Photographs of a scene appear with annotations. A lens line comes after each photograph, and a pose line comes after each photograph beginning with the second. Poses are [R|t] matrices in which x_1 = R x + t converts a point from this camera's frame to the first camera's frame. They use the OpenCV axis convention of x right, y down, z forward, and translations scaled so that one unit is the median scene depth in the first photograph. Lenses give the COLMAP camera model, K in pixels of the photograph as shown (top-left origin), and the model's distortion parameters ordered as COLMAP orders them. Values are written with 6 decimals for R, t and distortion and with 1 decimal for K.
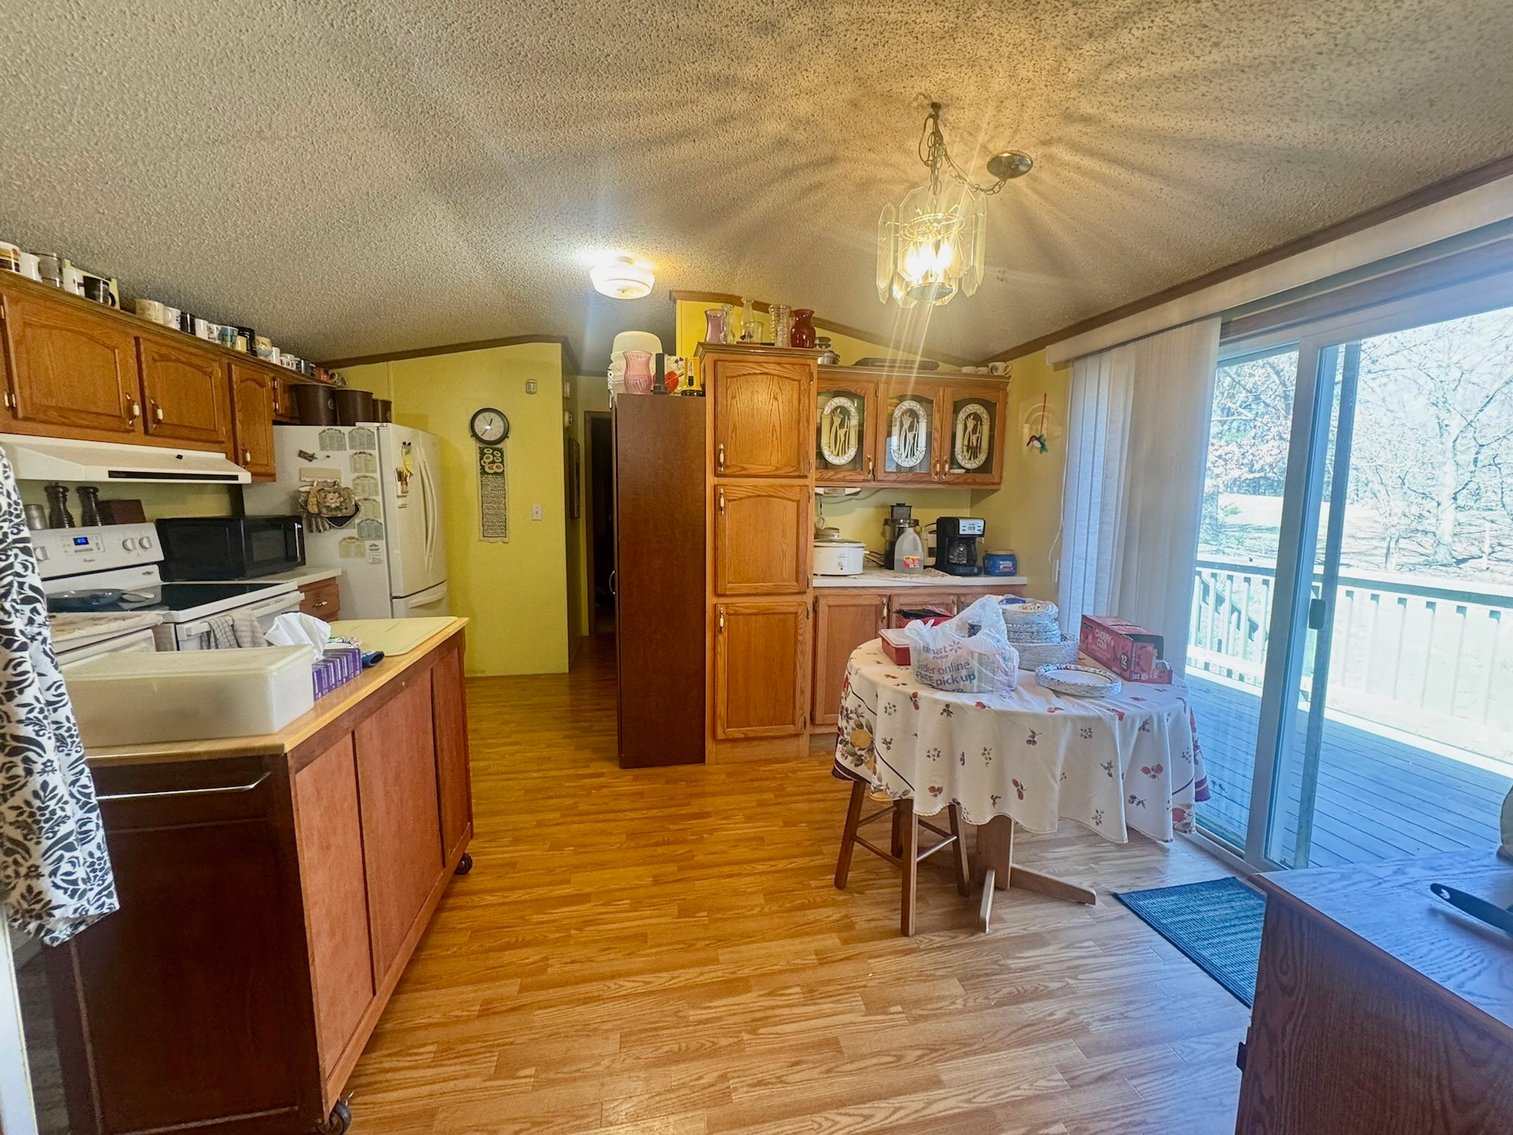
lens RADIAL K [[607.0, 0, 761.0], [0, 607.0, 566.5], [0, 0, 1]] dist [-0.000206, 0.000000]
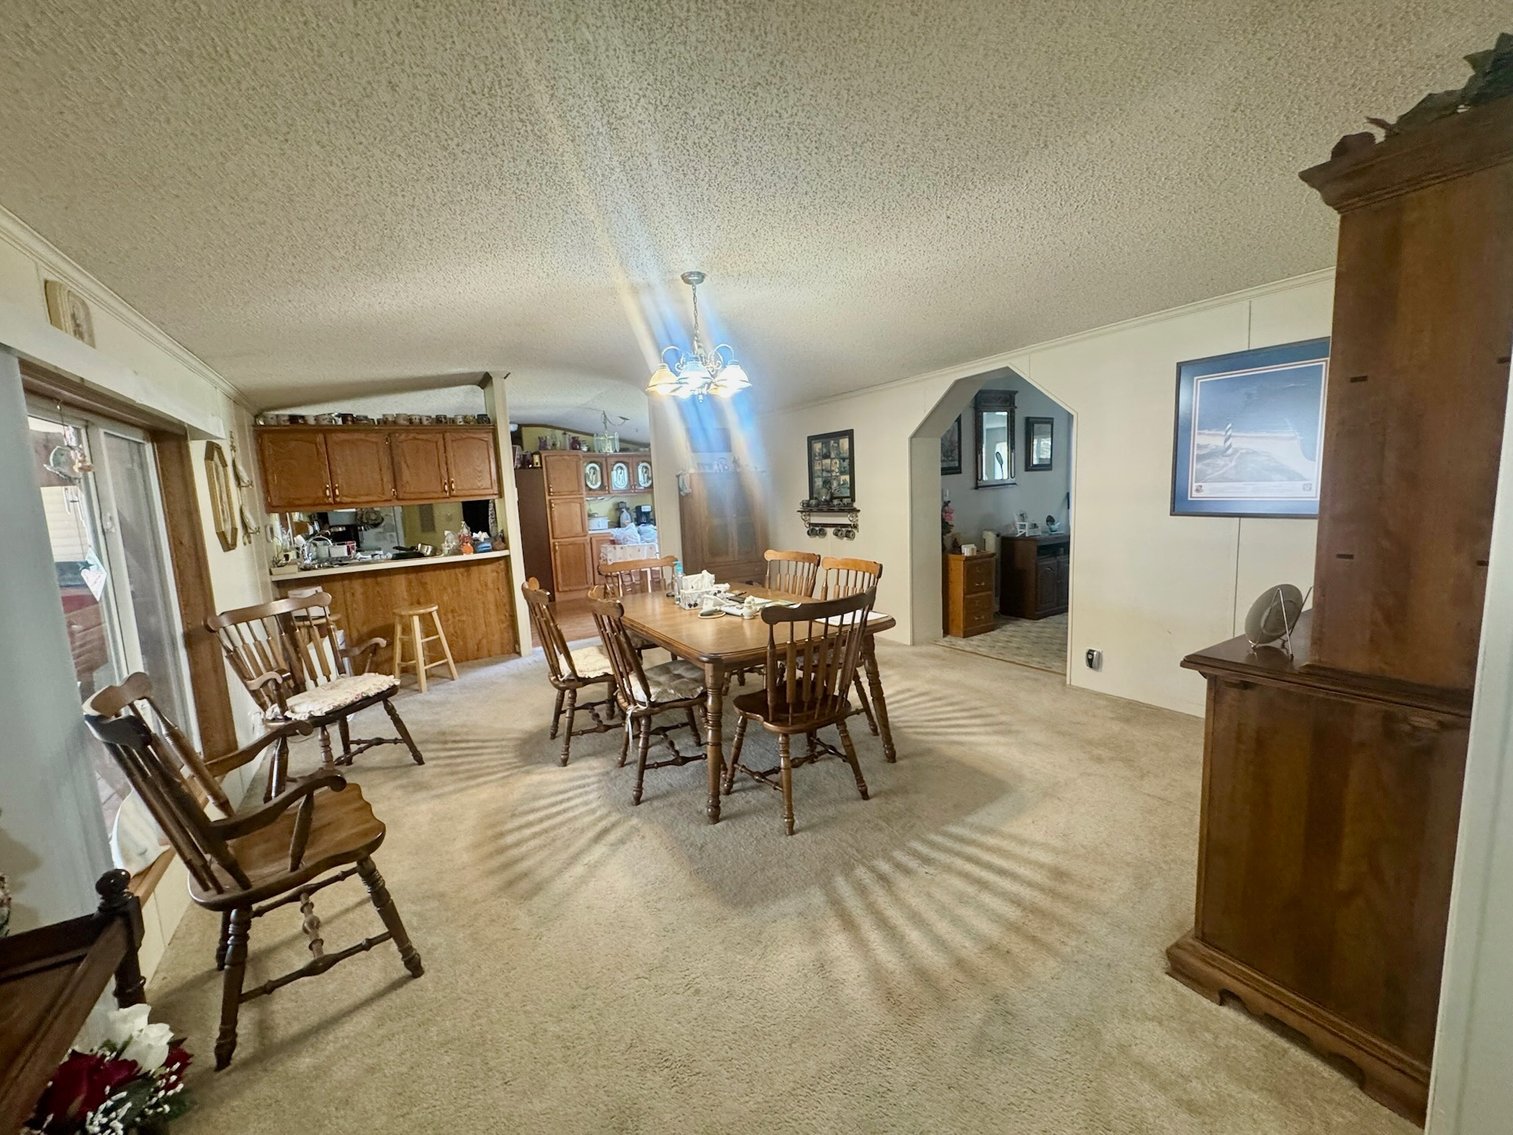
lens RADIAL K [[607.0, 0, 751.8], [0, 607.0, 568.5], [0, 0, 1]] dist [-0.000206, 0.000000]
pose [[0.939101, -0.100686, 0.328559, -0.130029], [0.100990, 0.994756, 0.016186, 0.200054], [-0.328466, 0.017981, 0.944345, -1.682669]]
